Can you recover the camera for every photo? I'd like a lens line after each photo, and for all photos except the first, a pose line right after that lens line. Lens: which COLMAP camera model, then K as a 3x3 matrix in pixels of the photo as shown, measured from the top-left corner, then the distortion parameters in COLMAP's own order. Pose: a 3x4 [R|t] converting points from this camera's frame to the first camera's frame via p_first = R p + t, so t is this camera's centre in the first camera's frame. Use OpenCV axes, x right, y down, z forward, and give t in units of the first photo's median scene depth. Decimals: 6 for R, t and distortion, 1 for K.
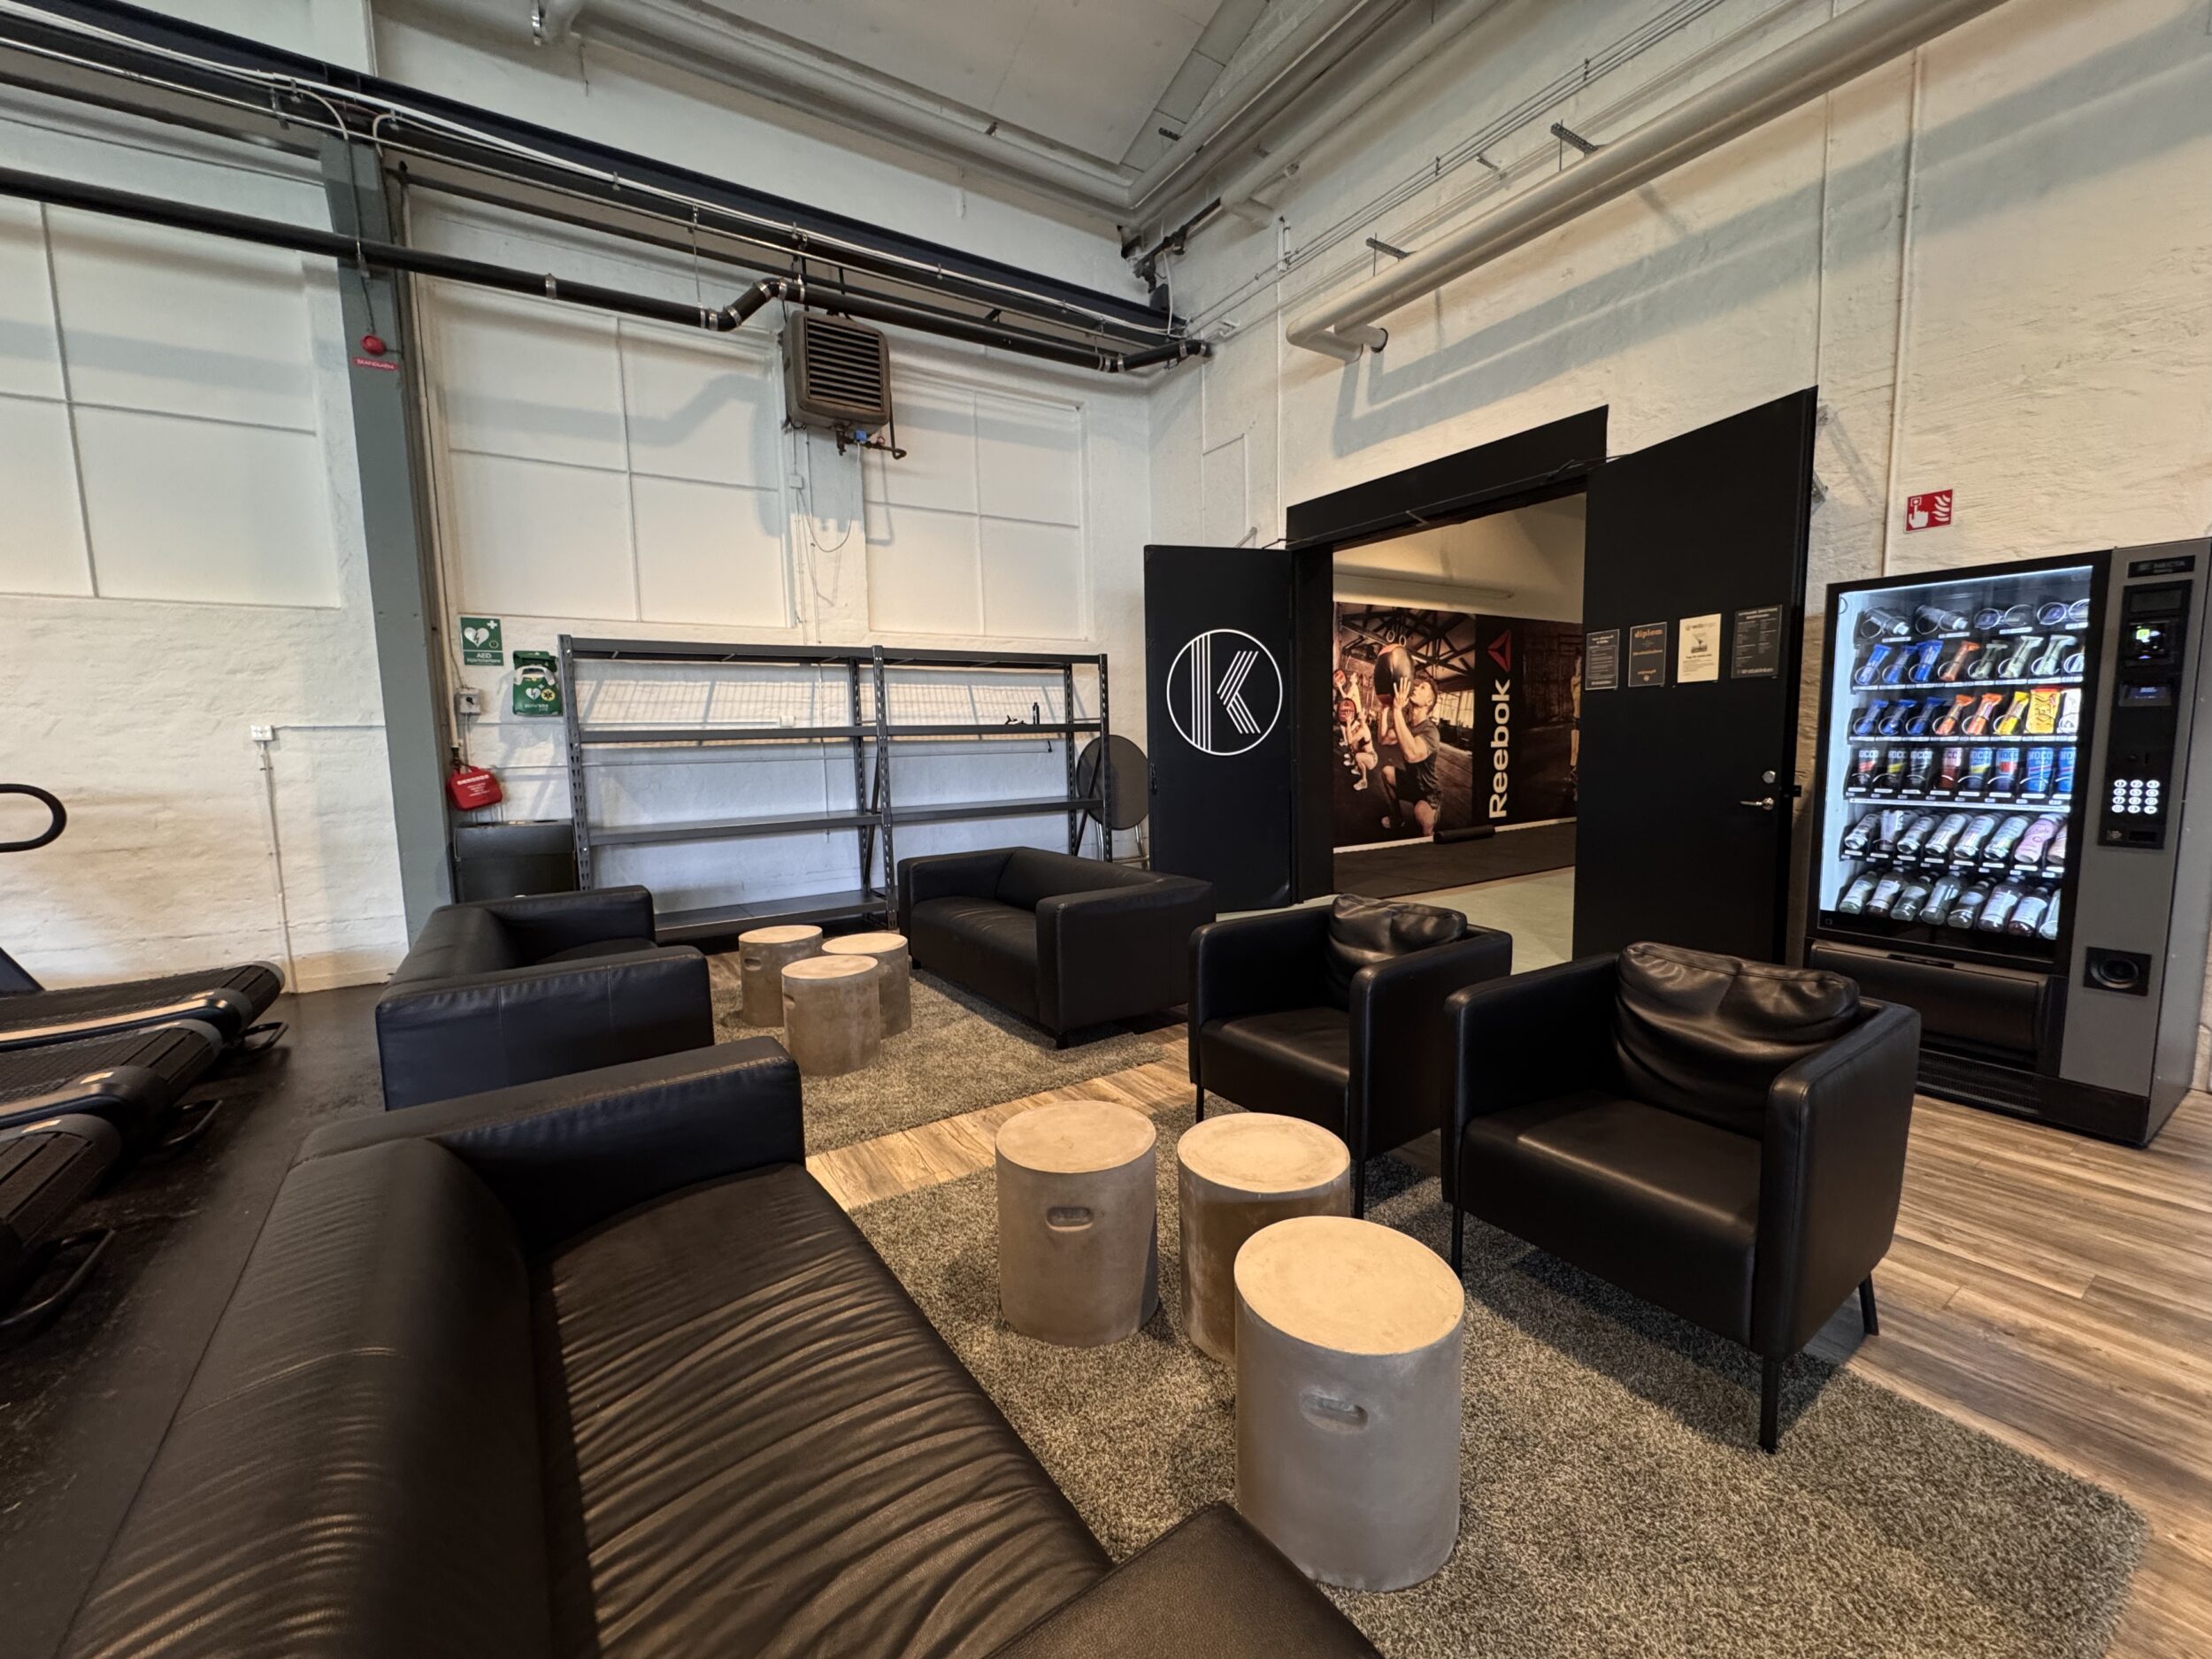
lens RADIAL K [[873.0, 0, 1089.6], [0, 873.0, 809.0], [0, 0, 1]] dist [0.000373, 0.000087]
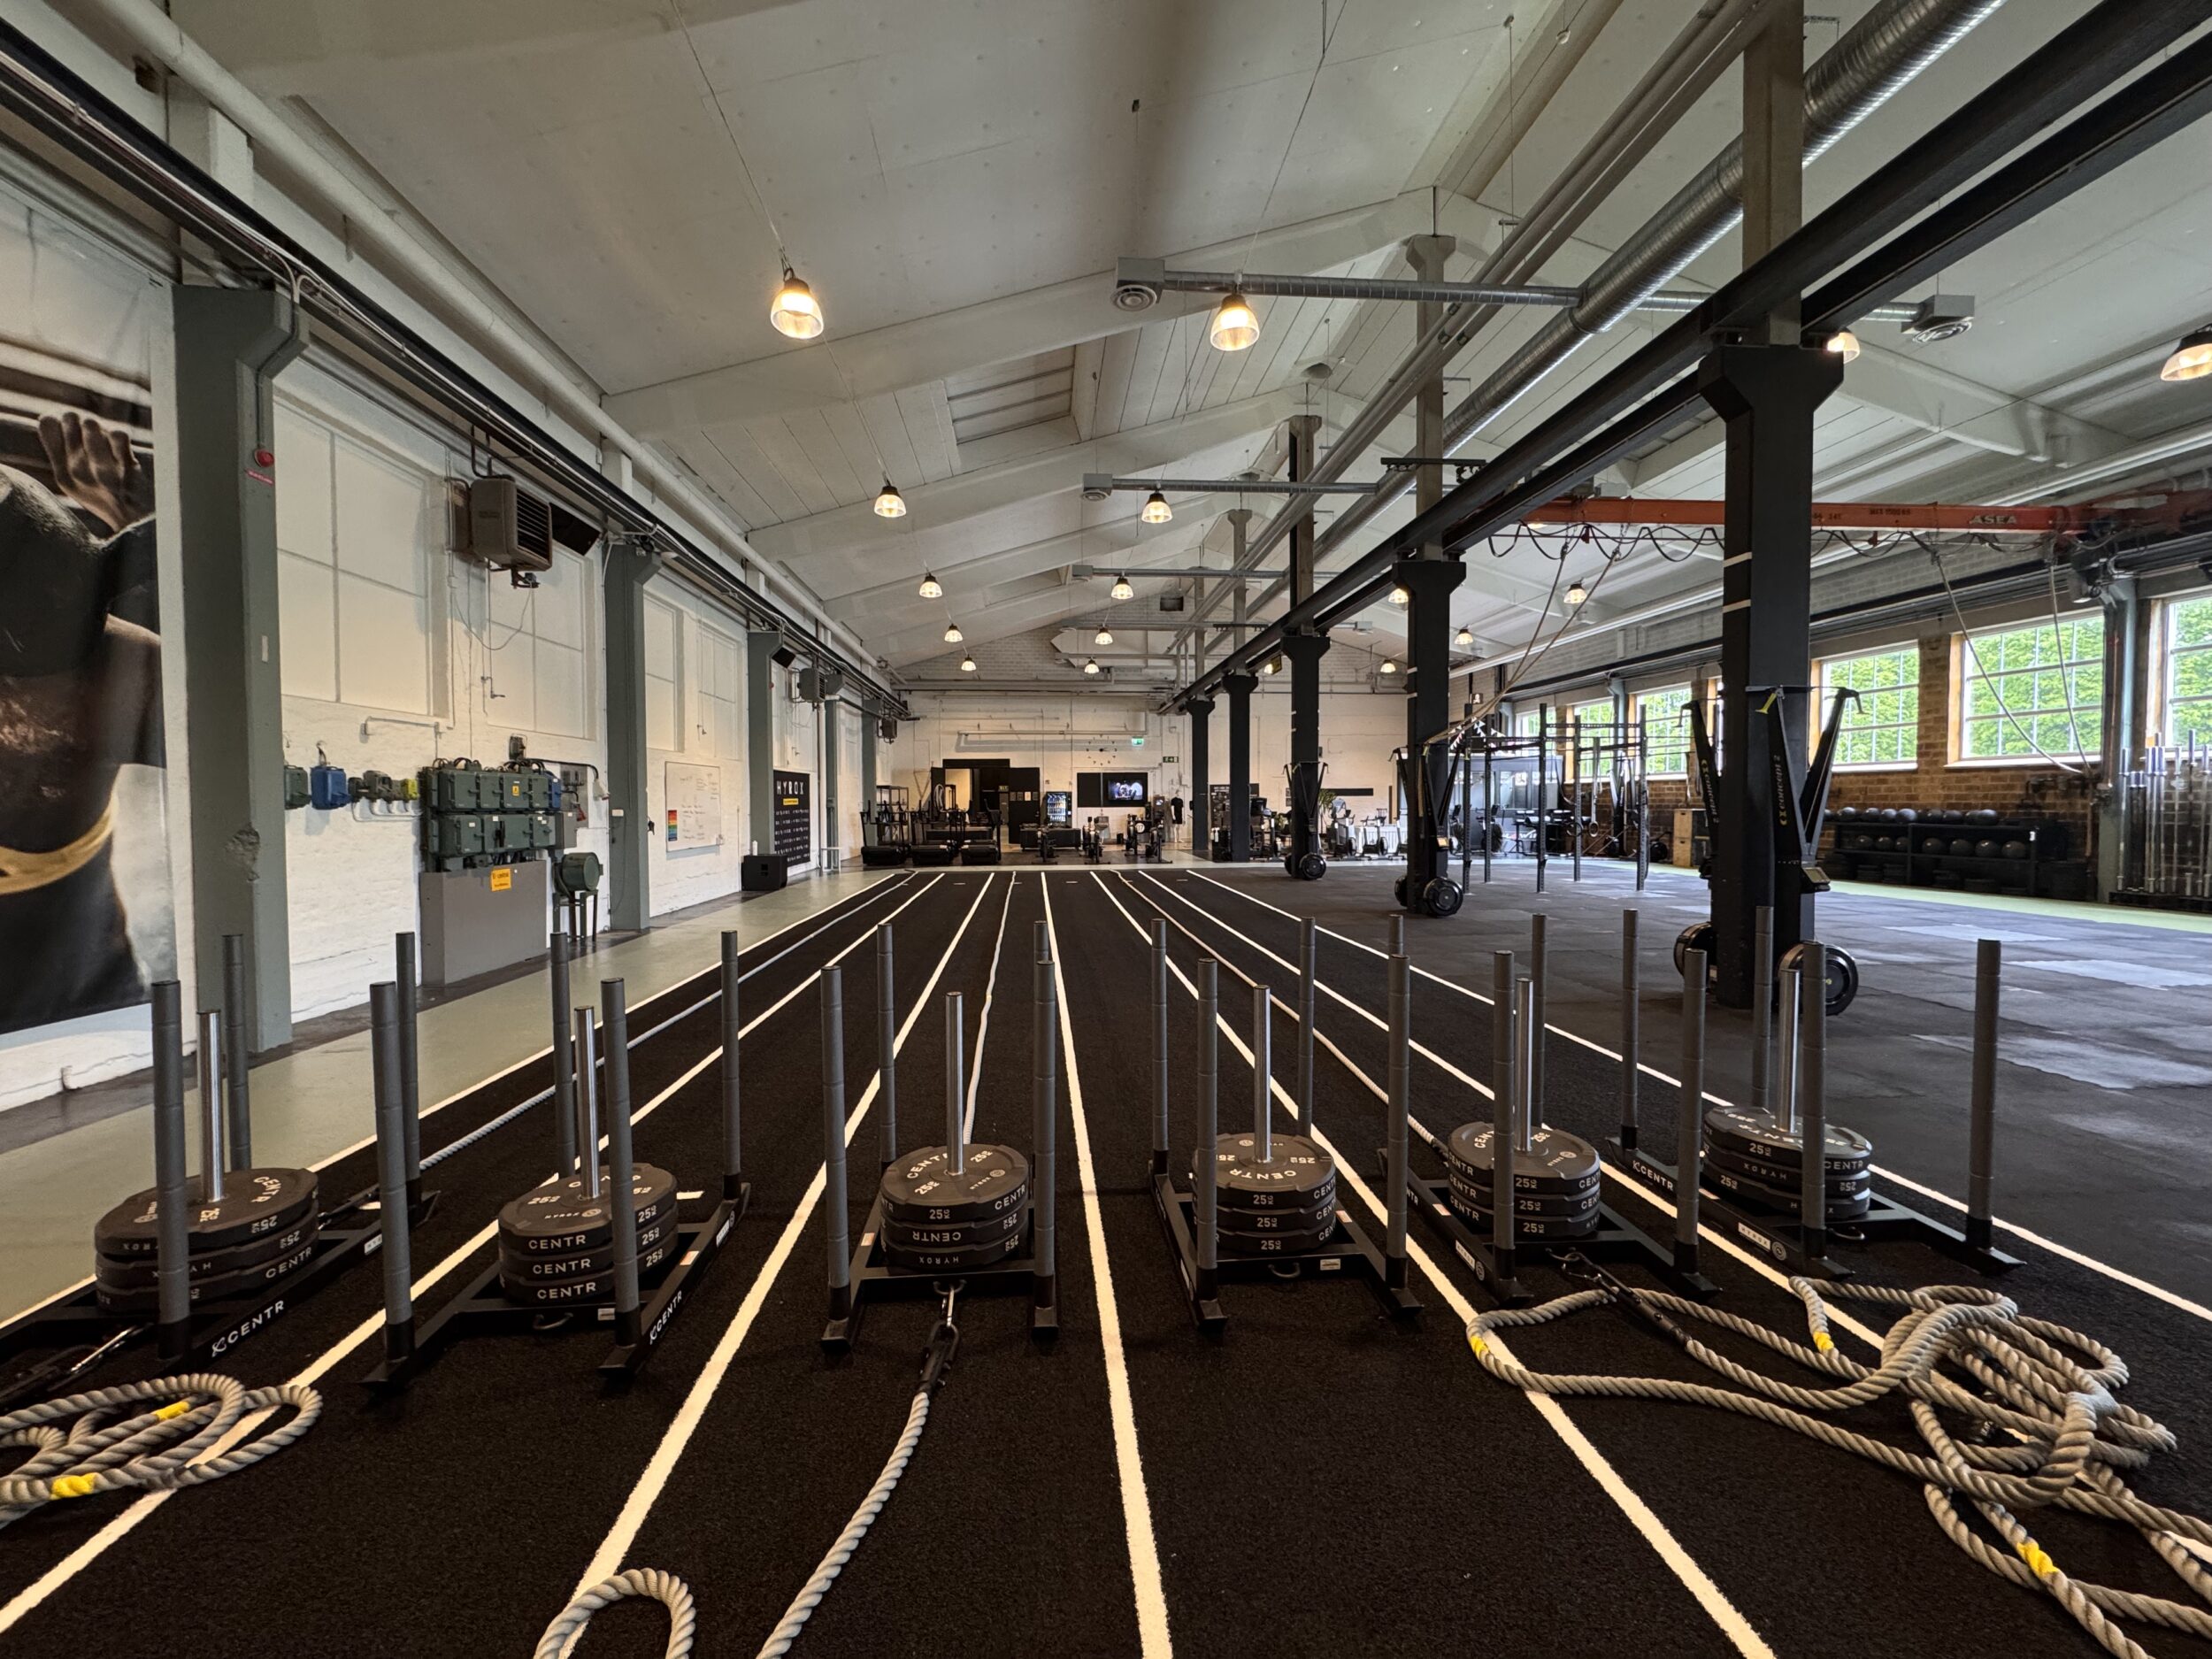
lens RADIAL K [[873.0, 0, 1111.9], [0, 873.0, 829.2], [0, 0, 1]] dist [0.000373, 0.000087]
pose [[0.466215, -0.006064, 0.884651, -4.927953], [0.083420, 0.995822, -0.037136, 0.382509], [-0.880730, 0.091111, 0.464773, -2.727213]]
